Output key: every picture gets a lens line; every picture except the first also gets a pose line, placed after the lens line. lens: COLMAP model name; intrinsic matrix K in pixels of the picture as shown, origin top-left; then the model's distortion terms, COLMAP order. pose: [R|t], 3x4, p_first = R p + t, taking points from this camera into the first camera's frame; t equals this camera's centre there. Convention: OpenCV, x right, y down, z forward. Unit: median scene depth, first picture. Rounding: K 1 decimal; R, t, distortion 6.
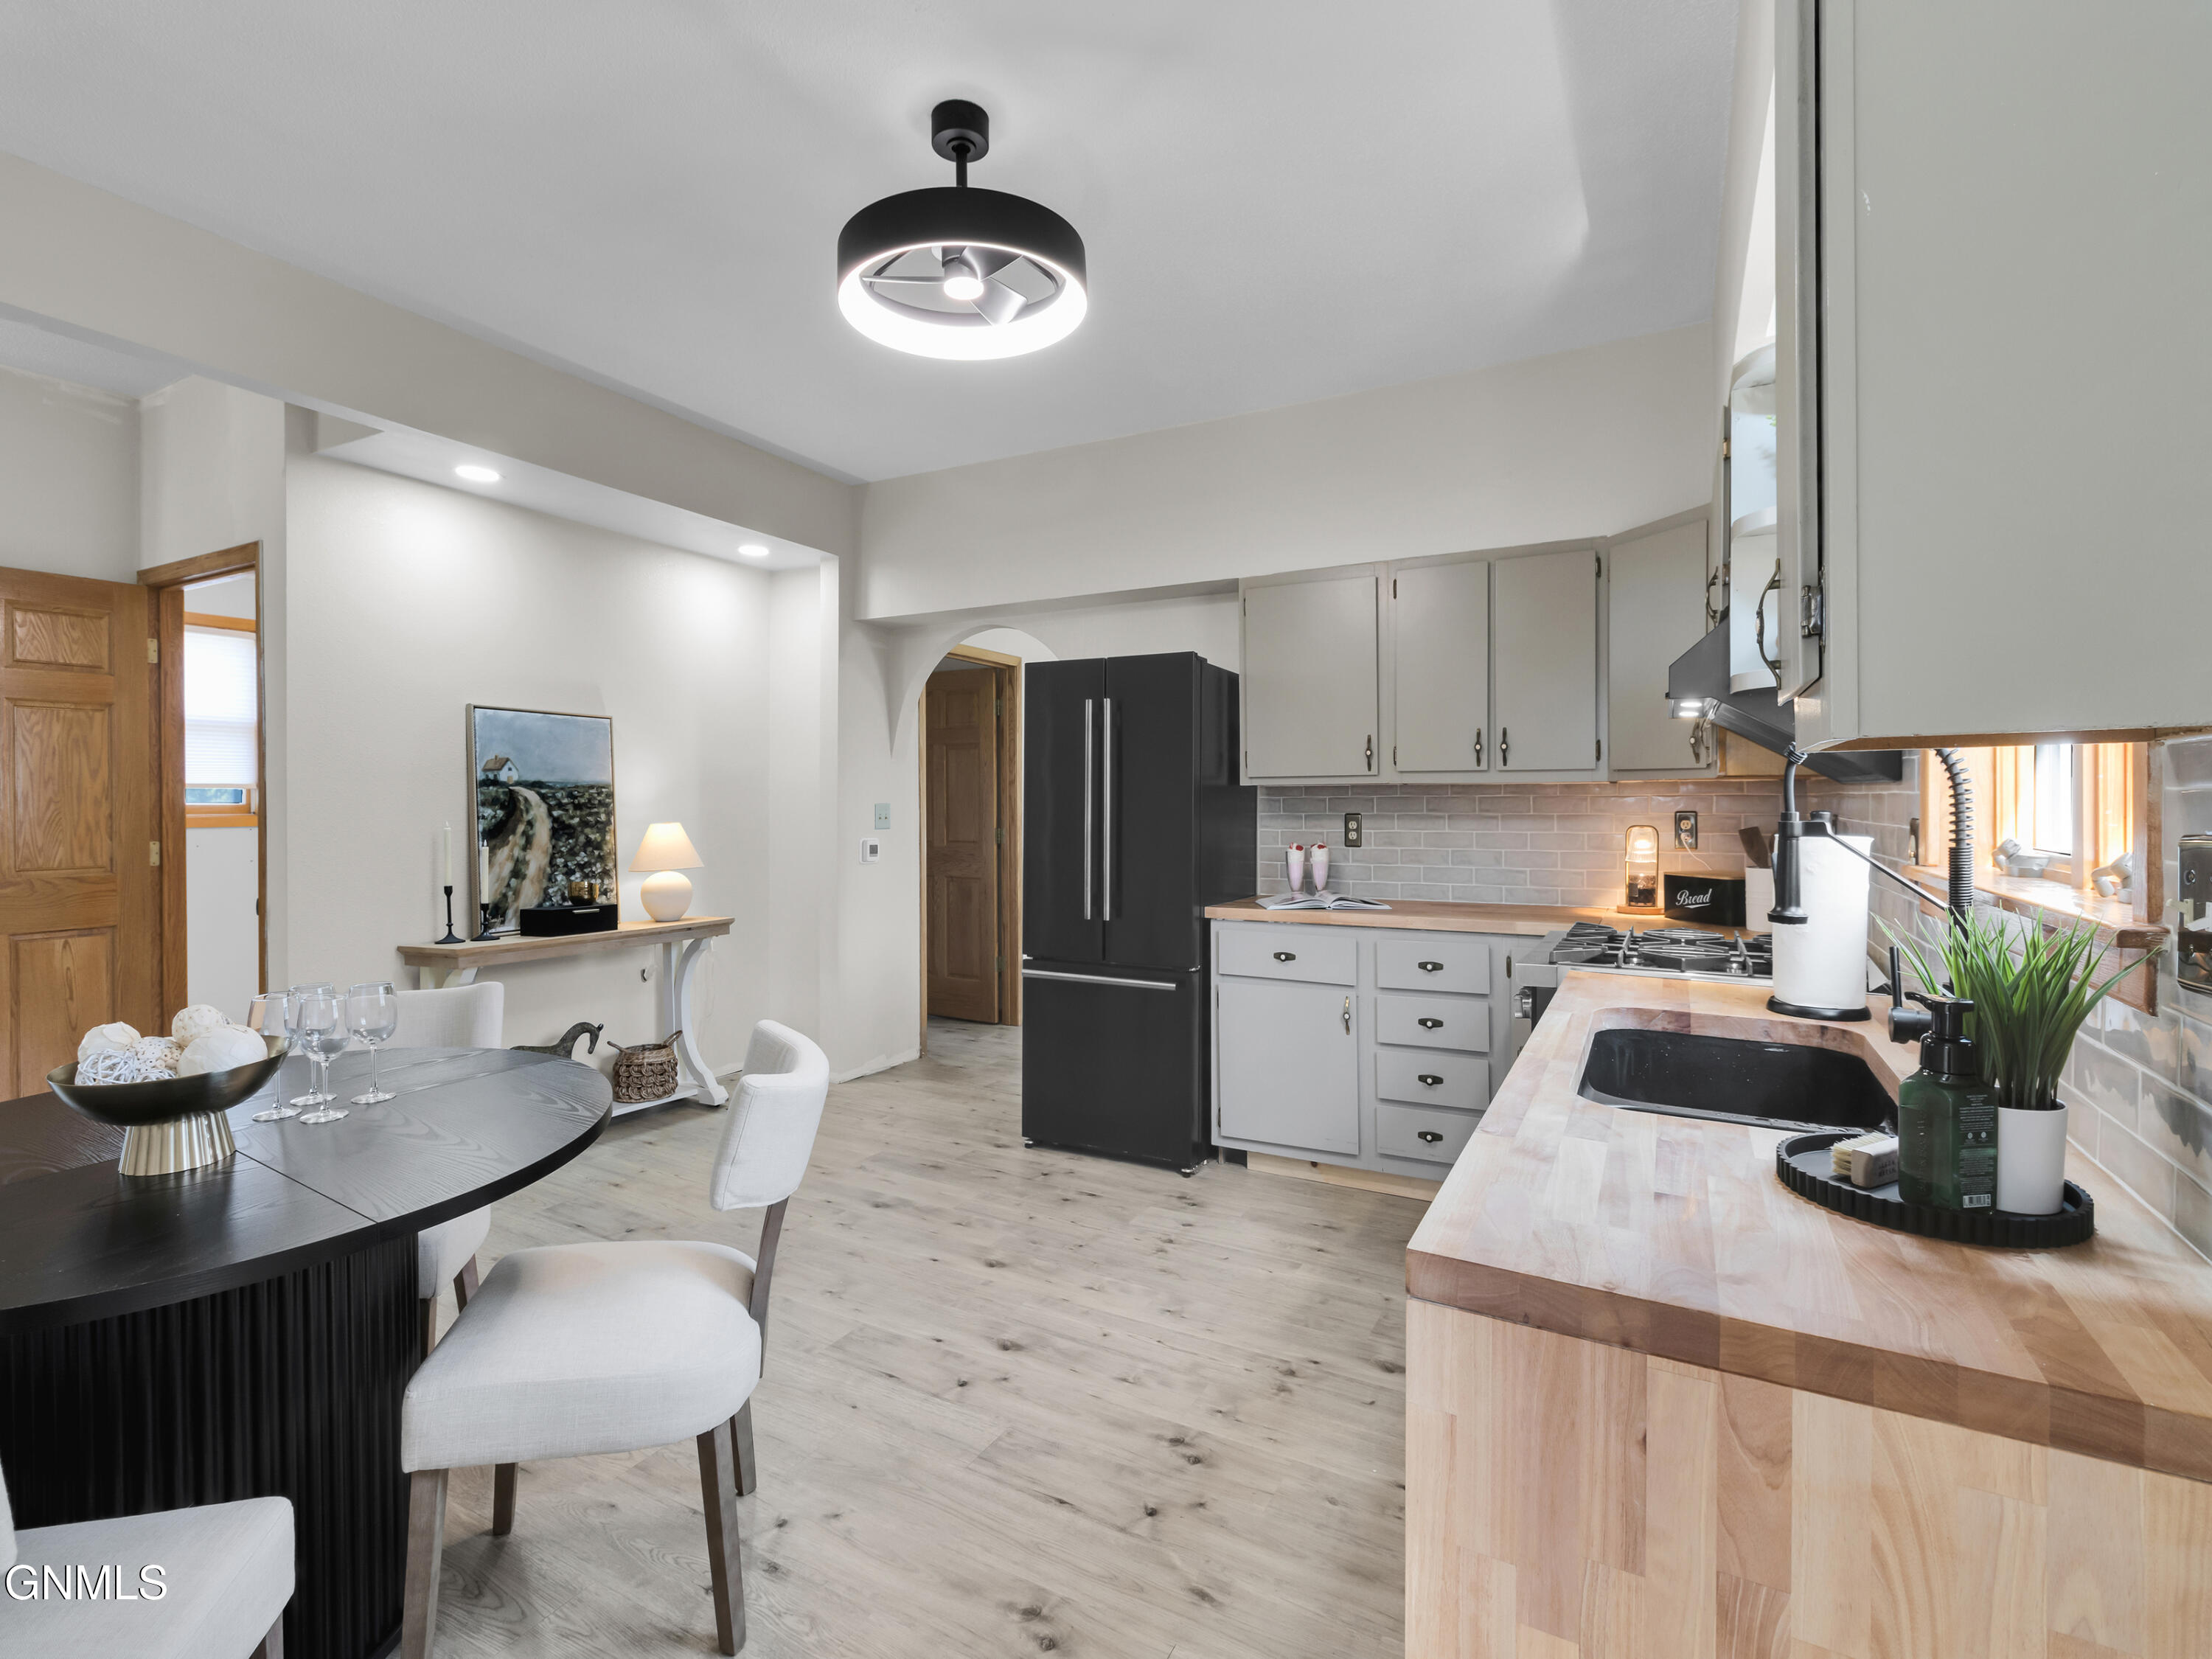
lens RADIAL K [[1024.3, 0, 1100.4], [0, 1024.3, 804.3], [0, 0, 1]] dist [-0.010277, 0.002431]
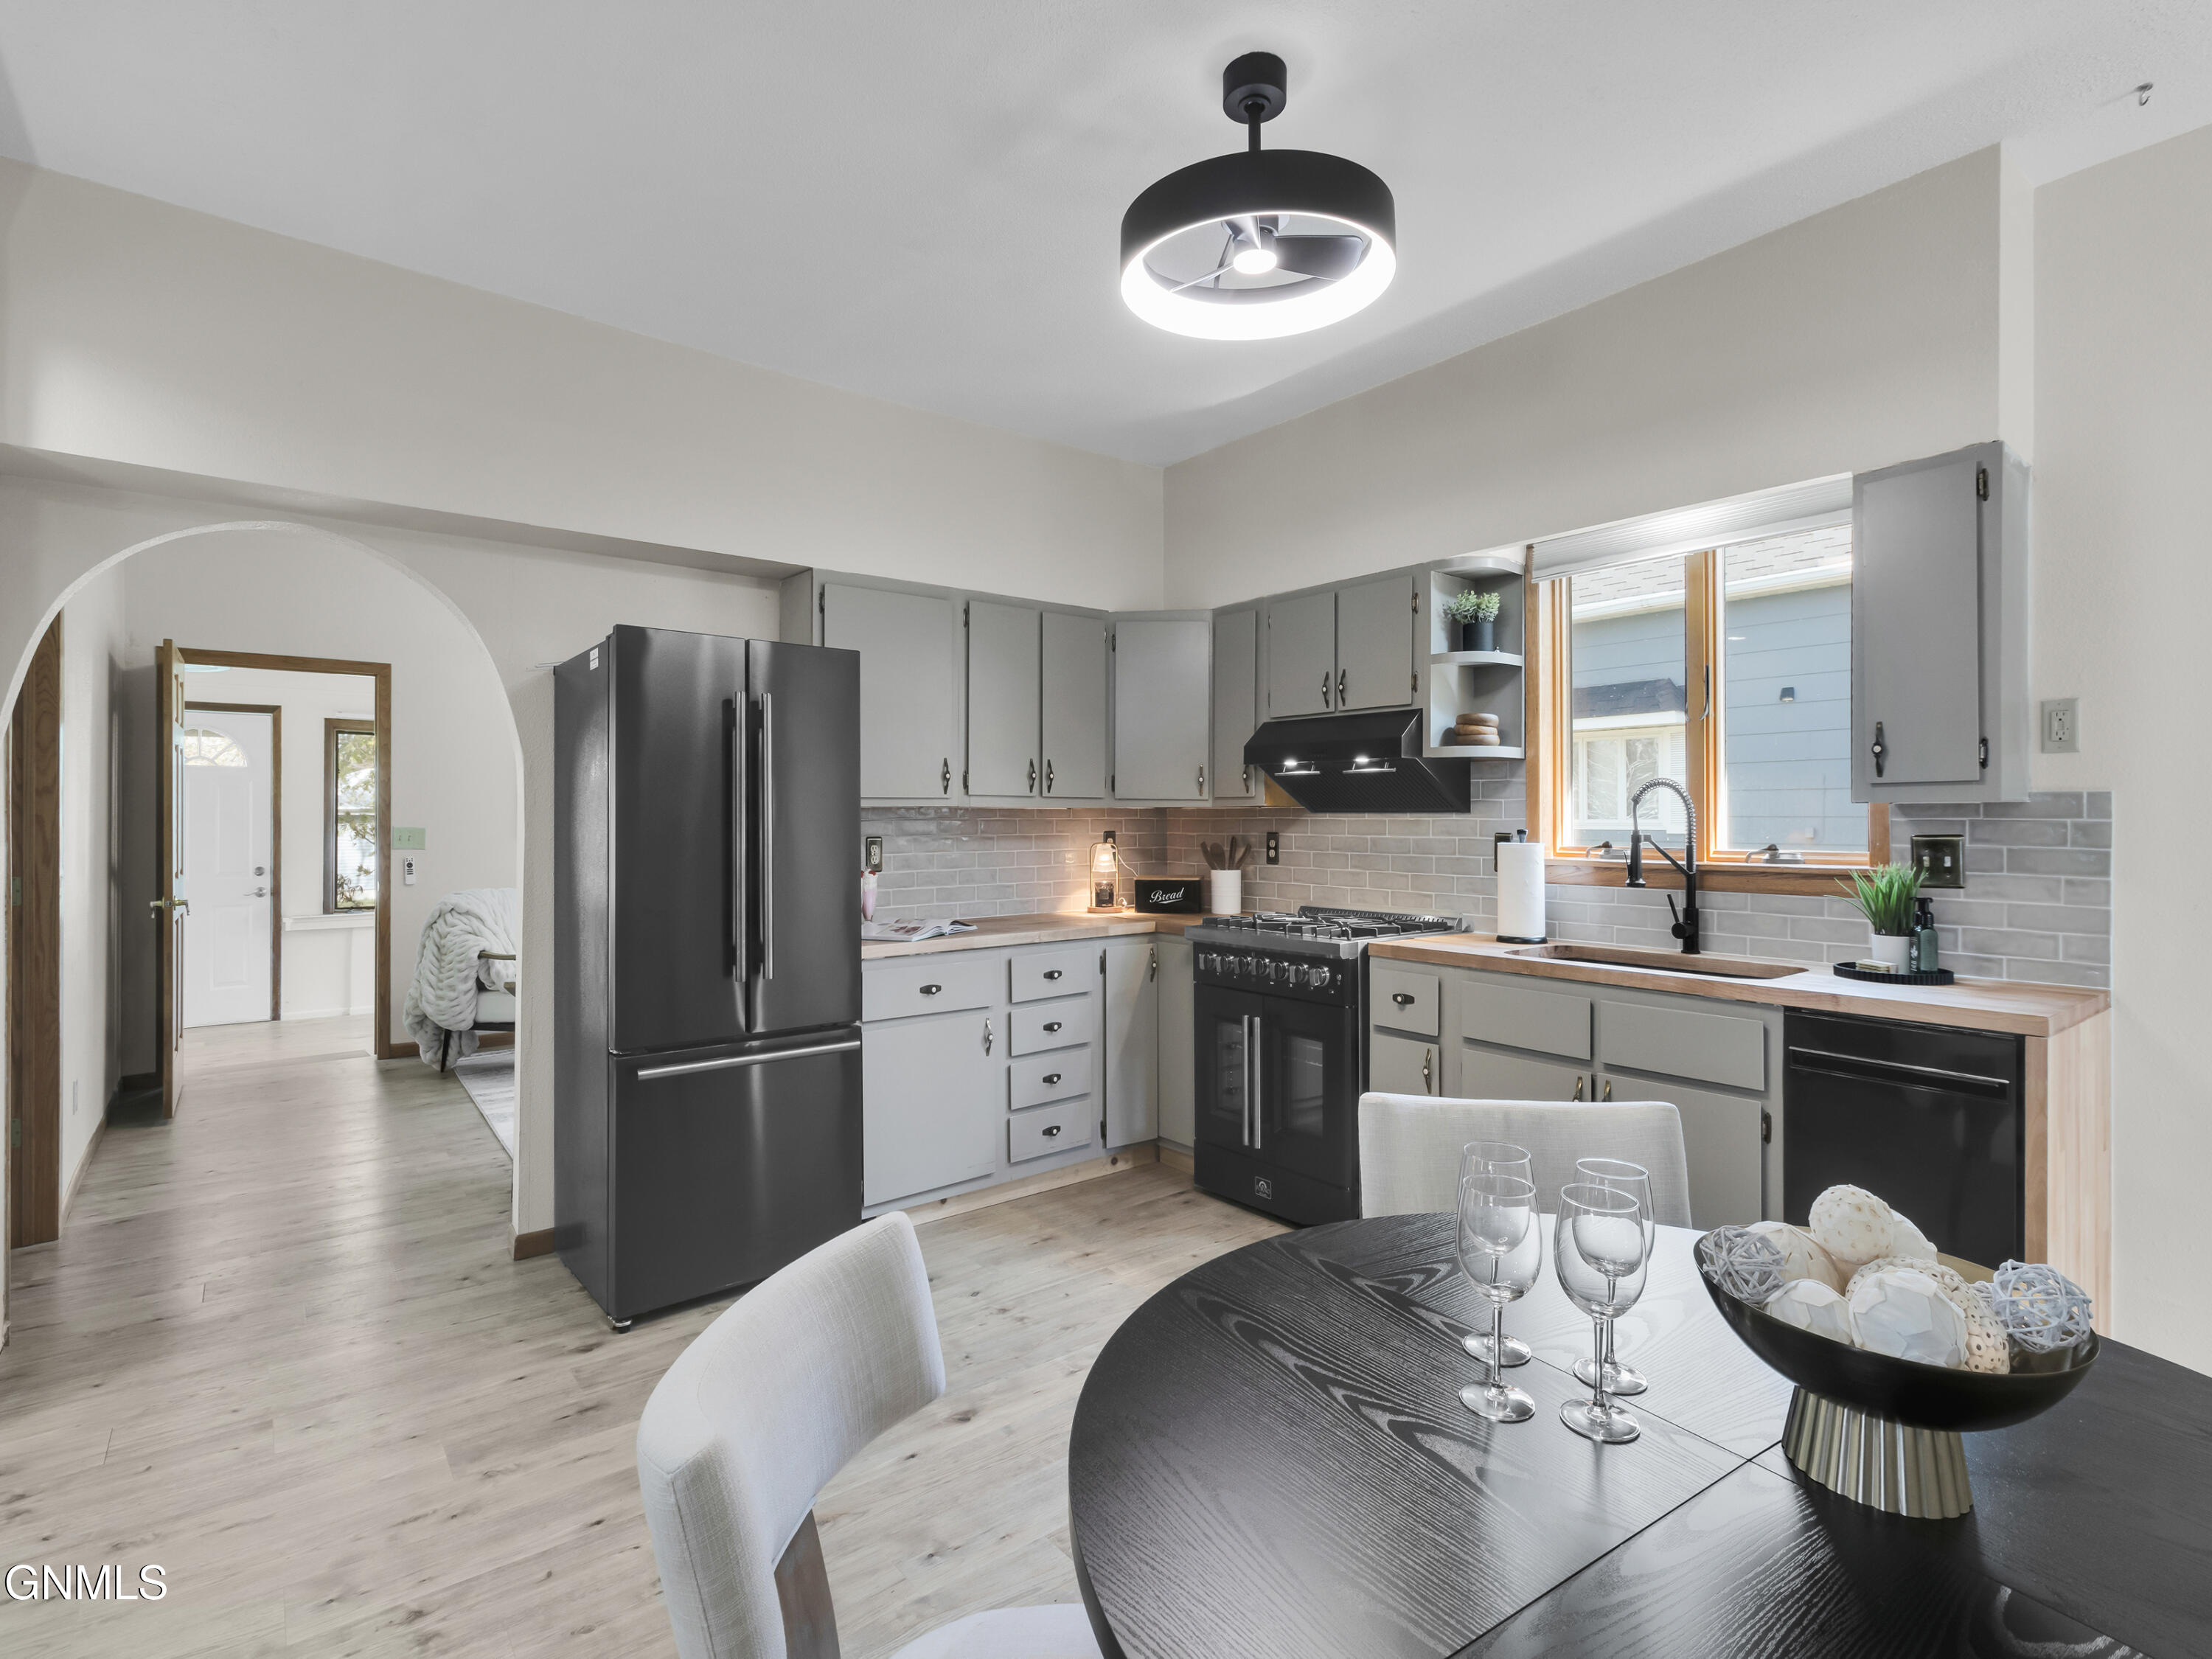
lens RADIAL K [[1073.7, 0, 1100.5], [0, 1073.7, 814.3], [0, 0, 1]] dist [-0.000670, -0.001093]
pose [[0.396808, 0.004490, 0.917891, -0.638788], [0.003507, 0.999973, -0.006407, -0.005378], [-0.917895, 0.005761, 0.396782, 0.446545]]
